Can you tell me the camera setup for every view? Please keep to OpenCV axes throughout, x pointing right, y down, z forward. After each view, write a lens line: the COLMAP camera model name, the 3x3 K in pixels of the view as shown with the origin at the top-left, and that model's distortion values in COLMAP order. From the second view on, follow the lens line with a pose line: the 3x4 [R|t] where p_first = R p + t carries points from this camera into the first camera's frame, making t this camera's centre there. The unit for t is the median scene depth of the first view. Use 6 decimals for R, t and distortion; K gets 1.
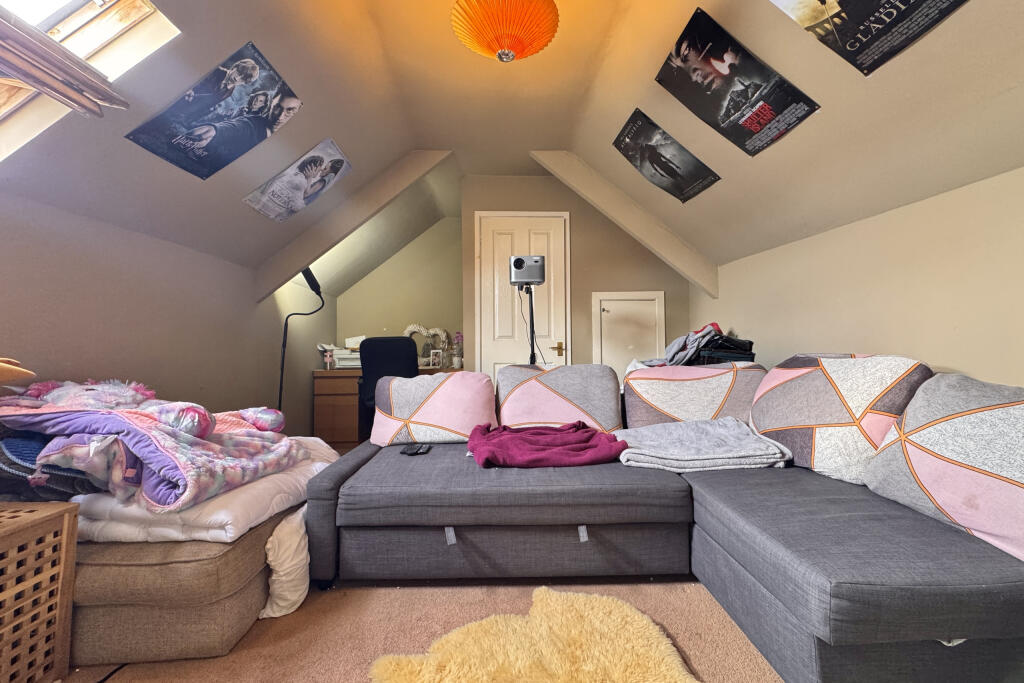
lens RADIAL K [[407.8, 0, 512.9], [0, 407.8, 341.8], [0, 0, 1]] dist [-0.000798, -0.000051]
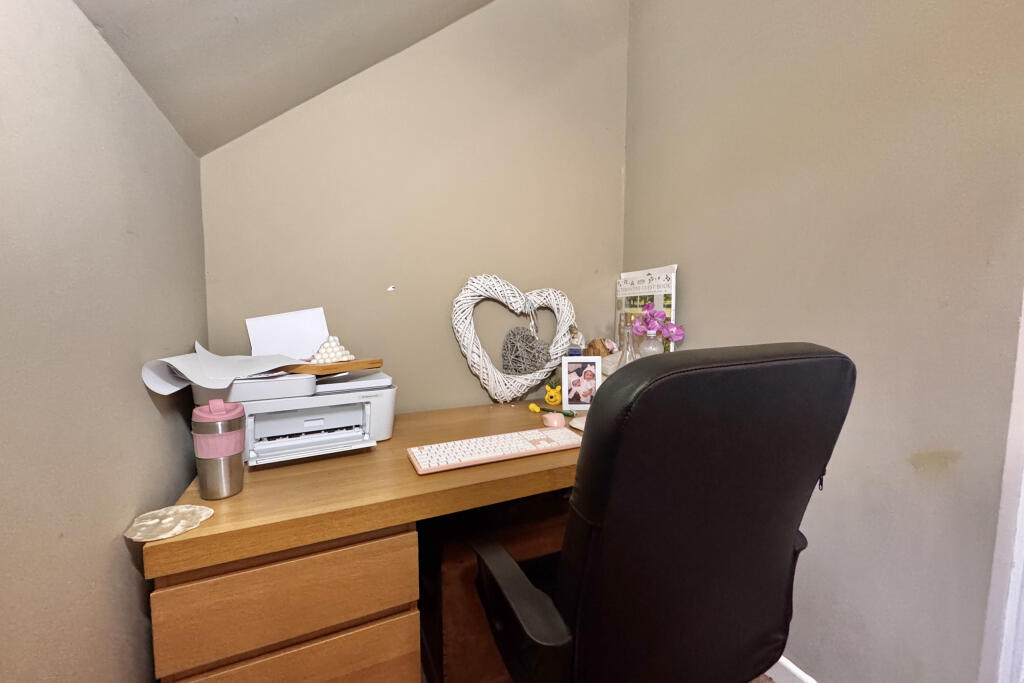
lens RADIAL K [[407.8, 0, 514.0], [0, 407.8, 338.0], [0, 0, 1]] dist [-0.000798, -0.000051]
pose [[0.932528, -0.023773, 0.360315, -0.382418], [-0.013329, 0.994884, 0.100137, -0.028728], [-0.360852, -0.098183, 0.927440, 0.756123]]
